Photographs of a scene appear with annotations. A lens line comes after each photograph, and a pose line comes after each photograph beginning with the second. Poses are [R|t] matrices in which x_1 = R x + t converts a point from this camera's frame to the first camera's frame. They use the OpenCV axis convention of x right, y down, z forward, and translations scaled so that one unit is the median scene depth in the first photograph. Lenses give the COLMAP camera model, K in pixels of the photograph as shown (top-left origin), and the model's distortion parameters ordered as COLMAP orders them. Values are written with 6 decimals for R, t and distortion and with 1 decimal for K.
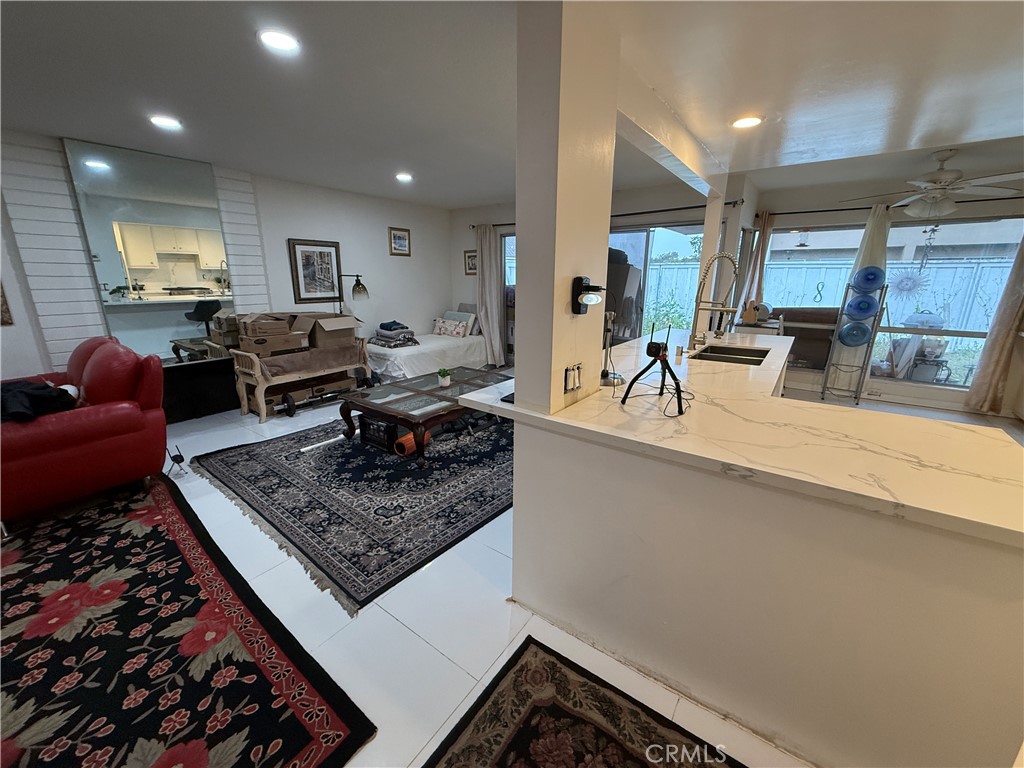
lens RADIAL K [[405.3, 0, 509.5], [0, 405.3, 385.1], [0, 0, 1]] dist [0.001238, -0.000242]
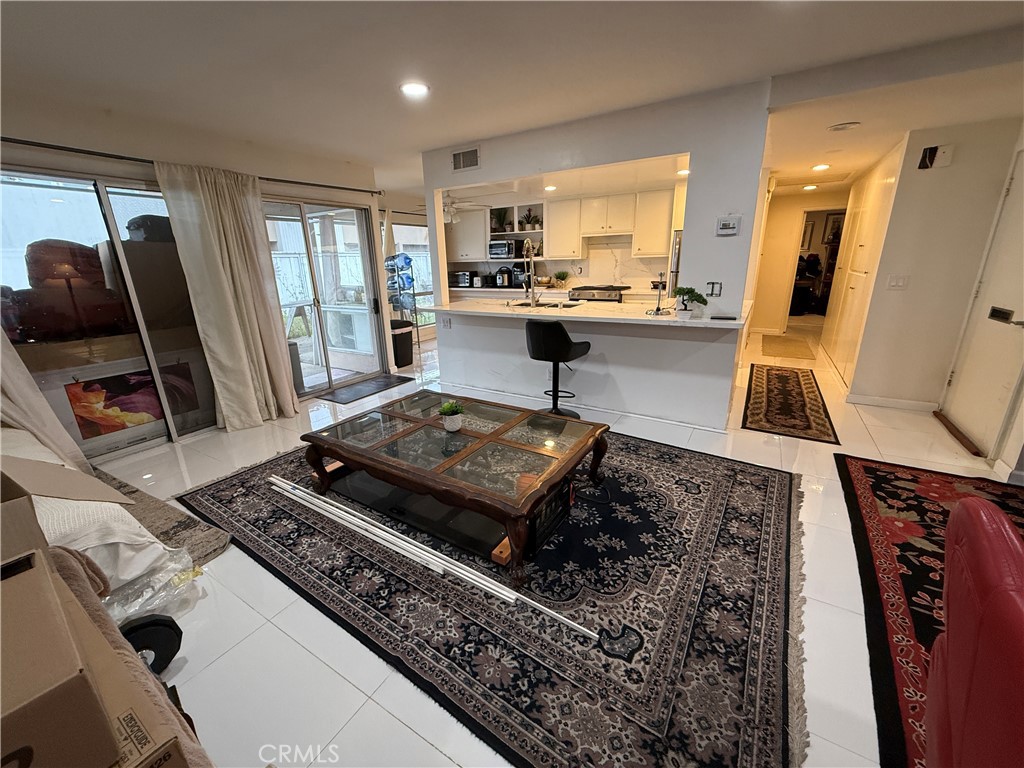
lens RADIAL K [[405.3, 0, 508.7], [0, 405.3, 380.1], [0, 0, 1]] dist [0.001238, -0.000242]
pose [[-0.080980, -0.287020, 0.954495, -1.192906], [0.283693, 0.911393, 0.298128, -0.370343], [-0.955490, 0.294926, 0.007621, 1.401357]]
